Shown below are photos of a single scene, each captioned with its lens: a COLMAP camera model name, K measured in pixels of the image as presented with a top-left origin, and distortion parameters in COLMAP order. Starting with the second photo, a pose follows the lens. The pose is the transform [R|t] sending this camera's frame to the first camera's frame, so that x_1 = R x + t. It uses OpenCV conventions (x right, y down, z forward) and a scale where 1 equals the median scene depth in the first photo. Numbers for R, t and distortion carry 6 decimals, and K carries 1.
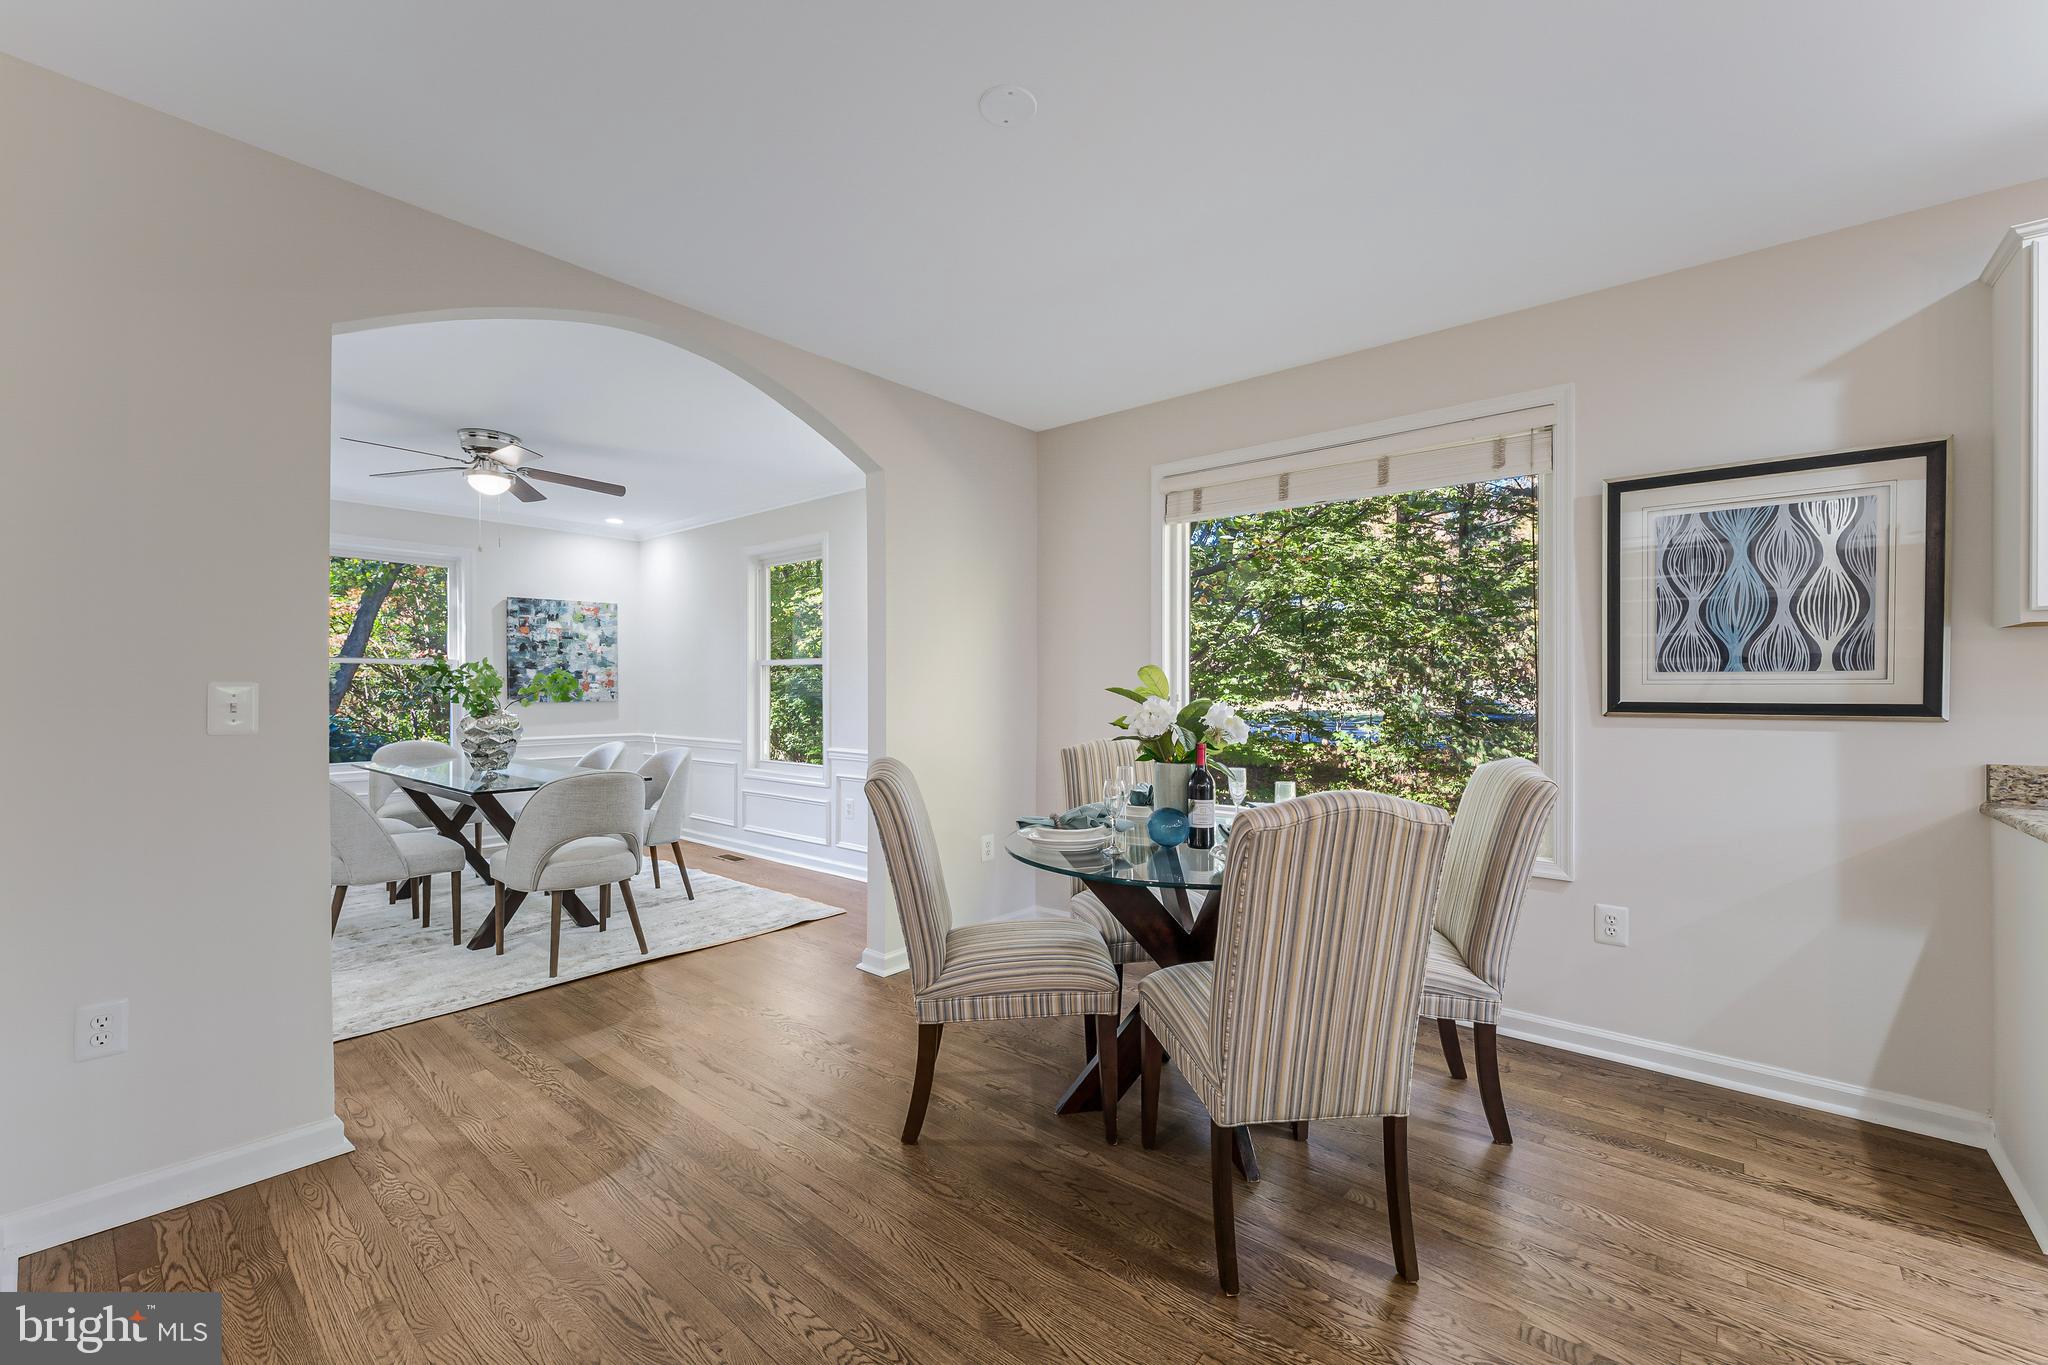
lens RADIAL K [[833.0, 0, 1037.2], [0, 833.0, 685.6], [0, 0, 1]] dist [0.004215, -0.000717]
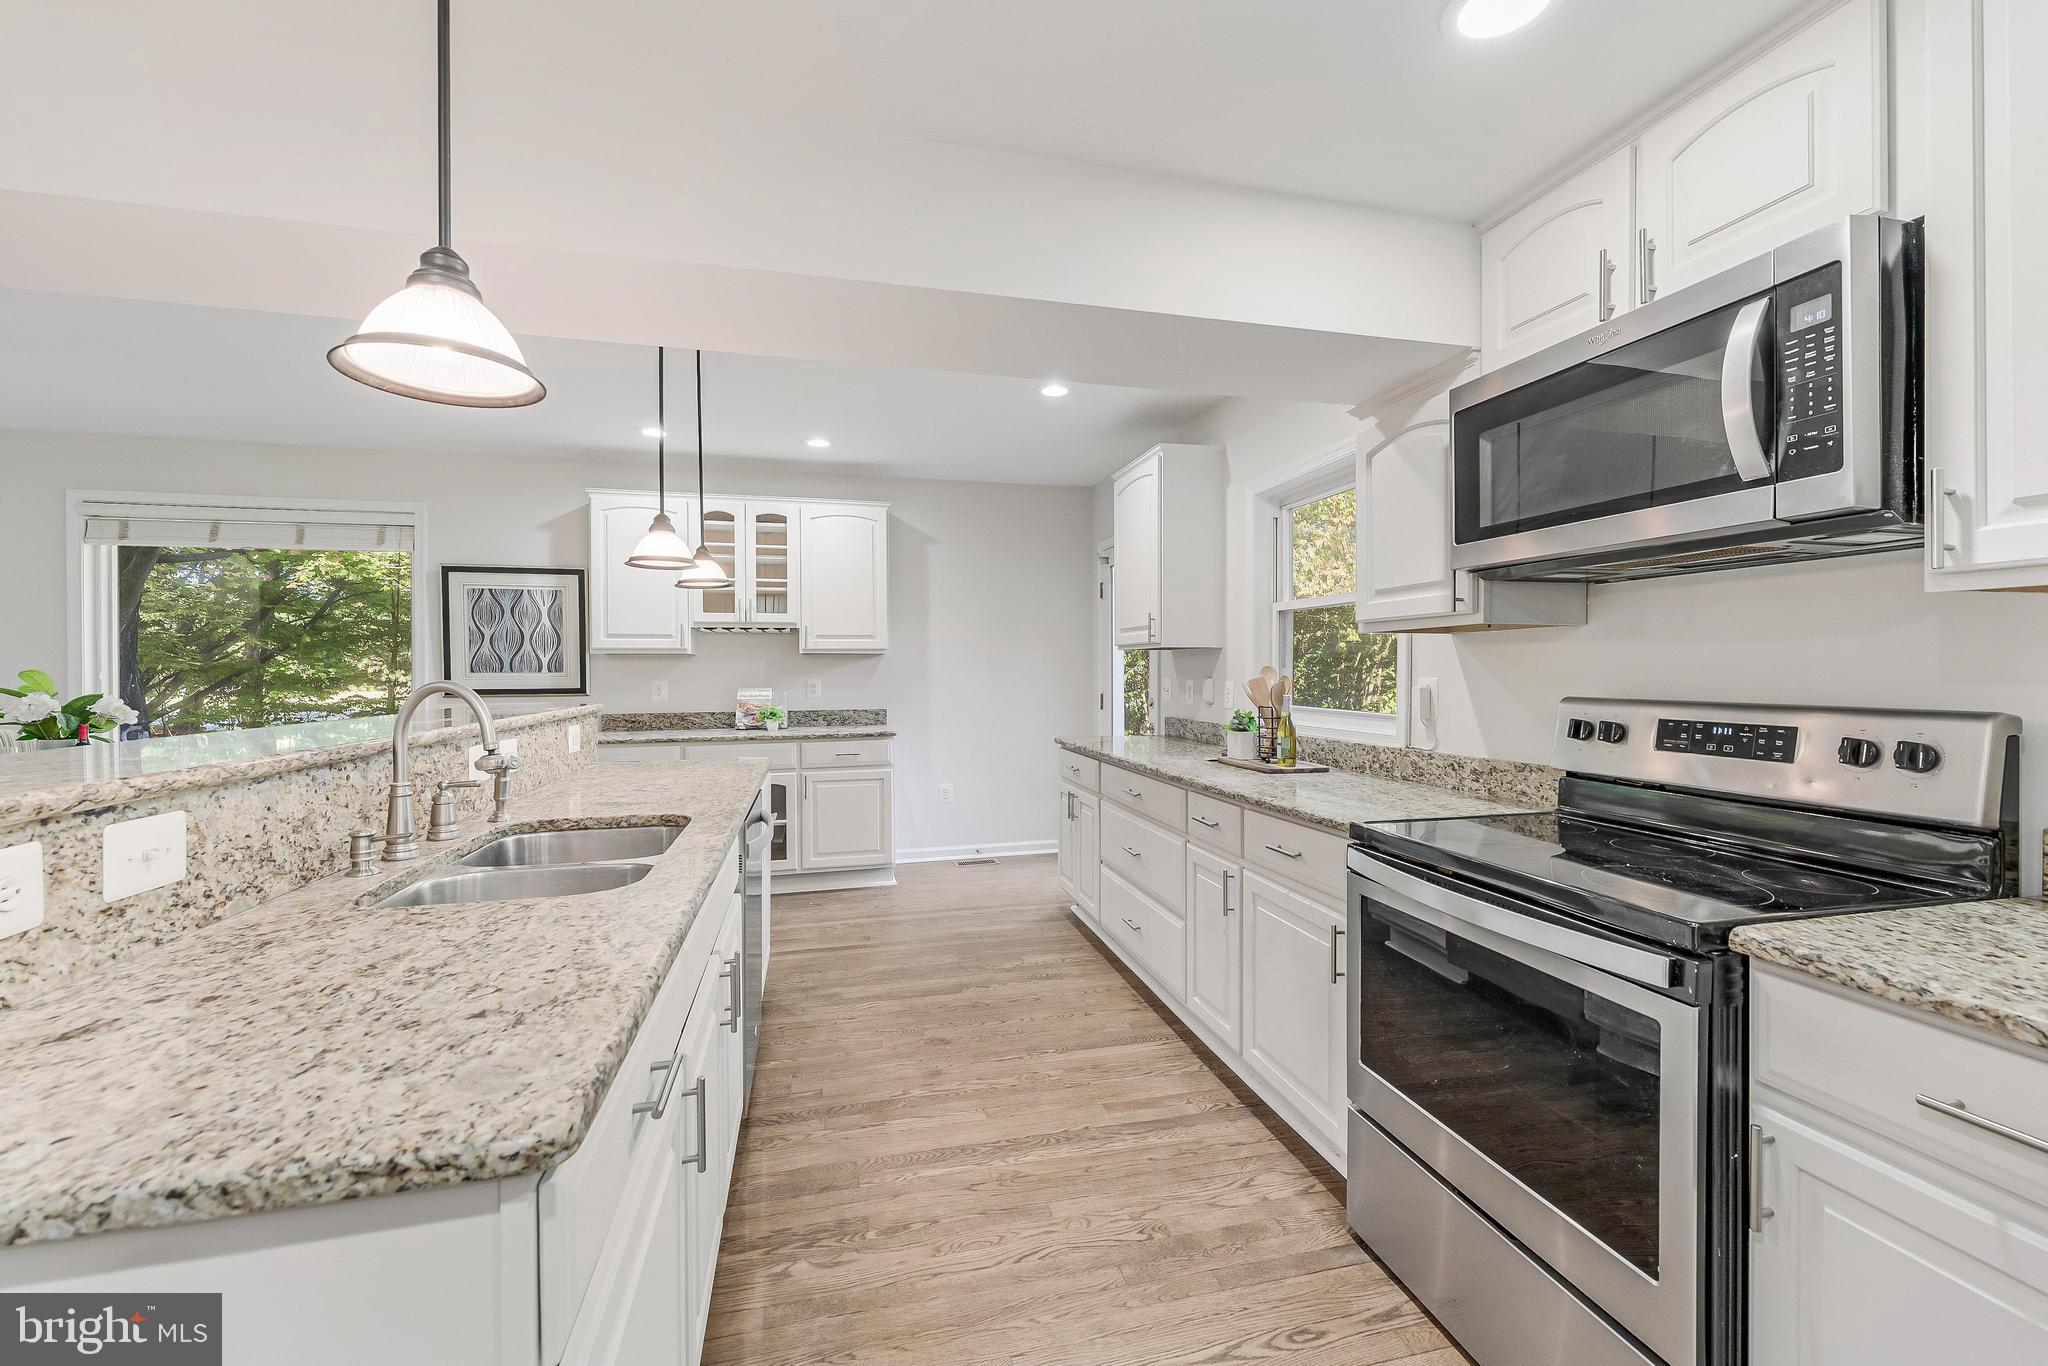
lens RADIAL K [[833.0, 0, 1009.2], [0, 833.0, 673.7], [0, 0, 1]] dist [0.004215, -0.000717]
pose [[0.600368, -0.006596, 0.799697, -0.006779], [0.002968, 0.999977, 0.006020, -0.015104], [-0.799718, -0.001241, 0.600374, -0.720593]]
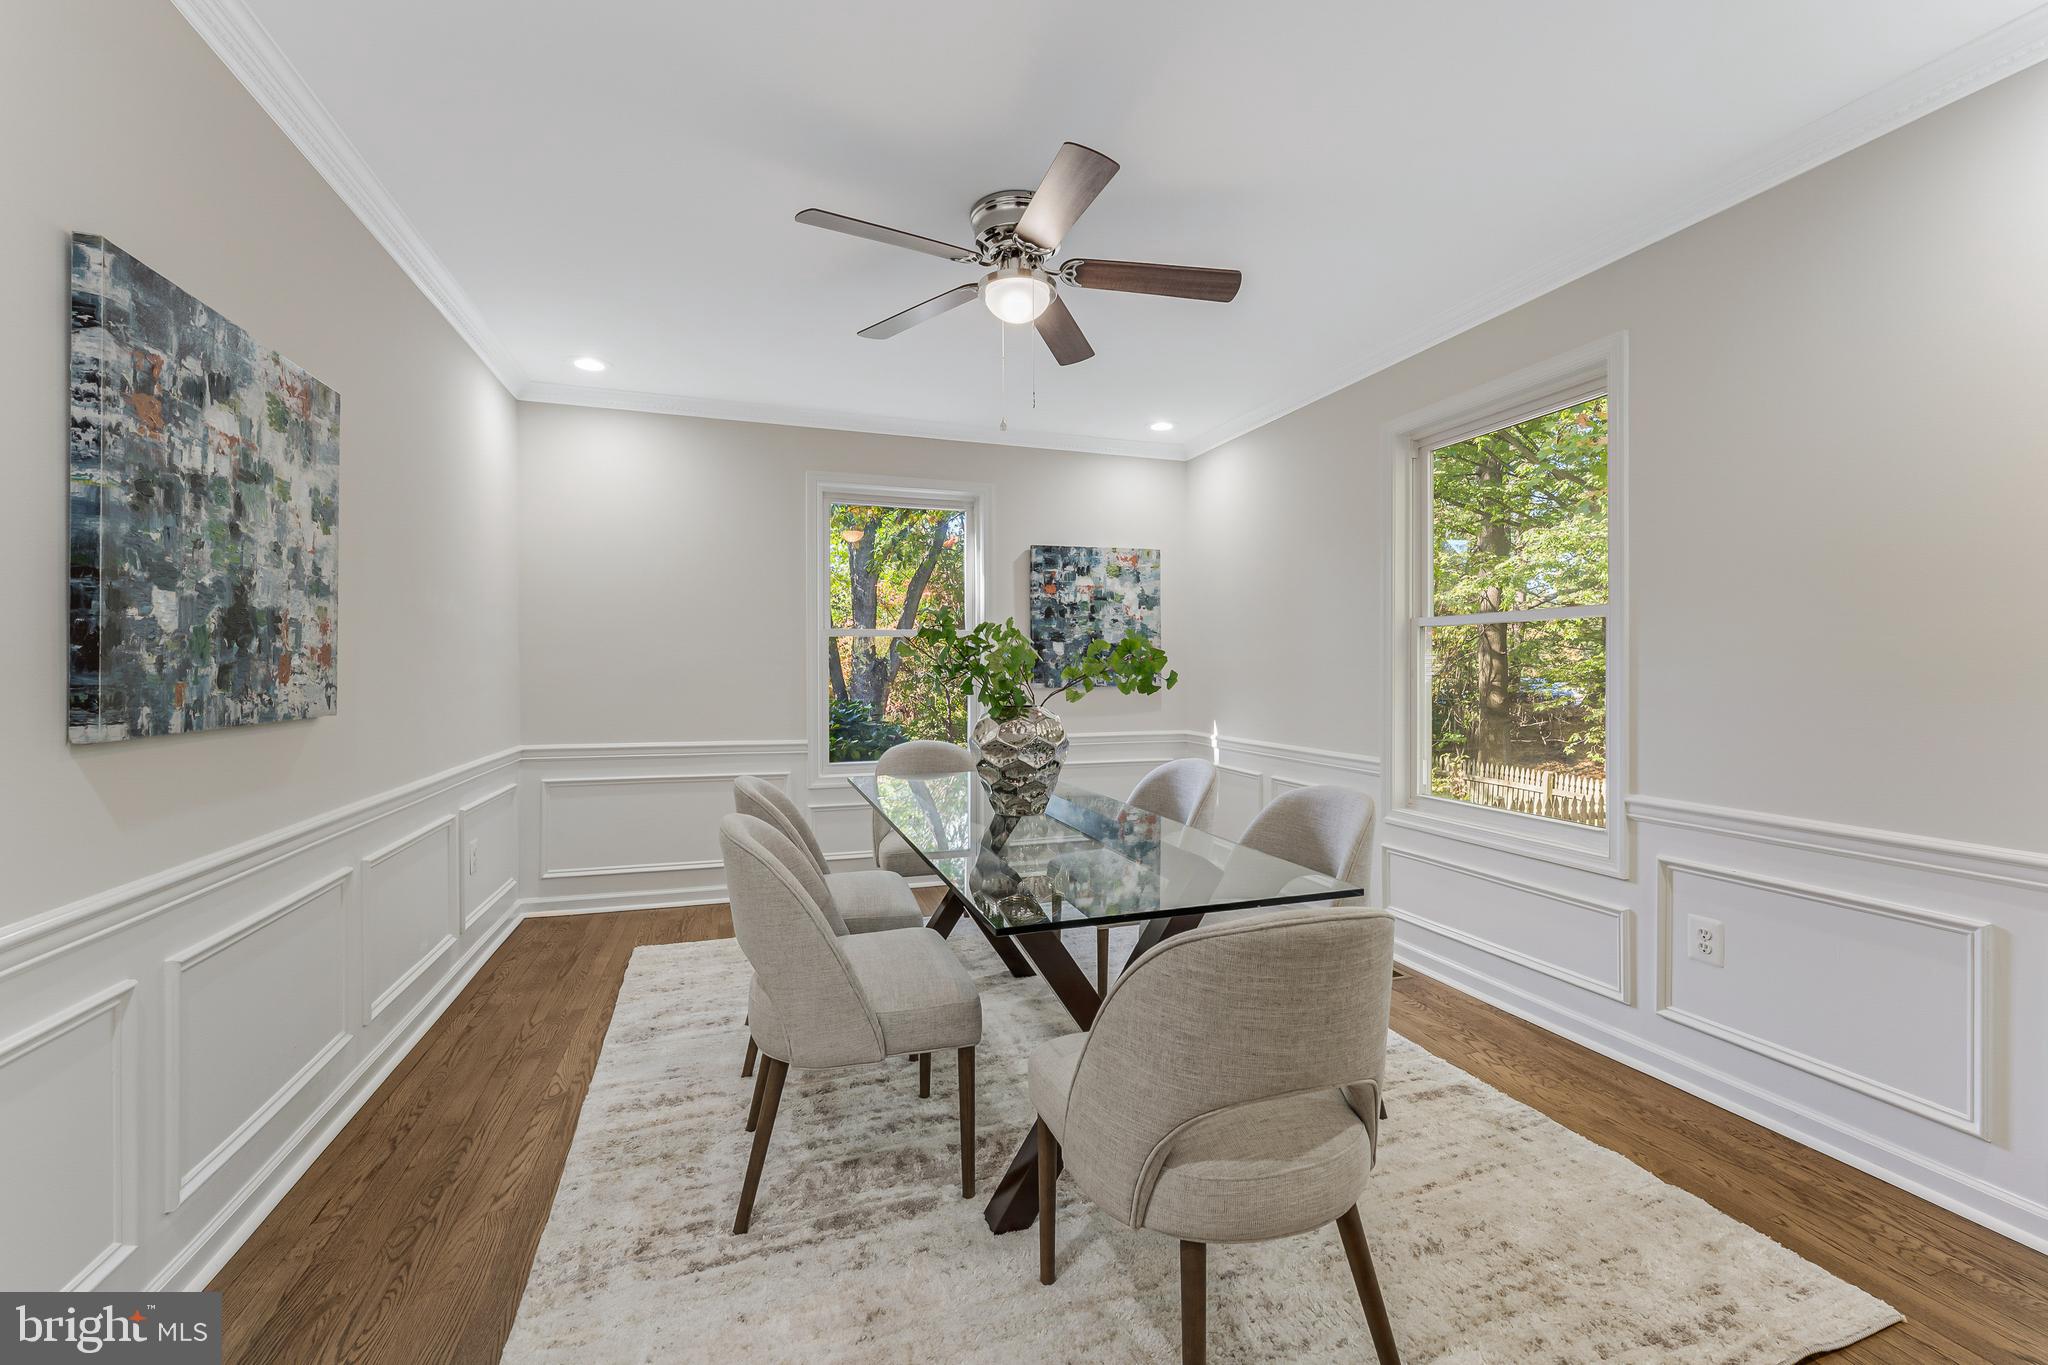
lens RADIAL K [[833.0, 0, 1027.7], [0, 833.0, 676.1], [0, 0, 1]] dist [0.004215, -0.000717]
pose [[0.851294, 0.002776, -0.524682, -0.446503], [0.003711, 0.999929, 0.011312, 0.003359], [0.524676, -0.011577, 0.851223, 0.658767]]
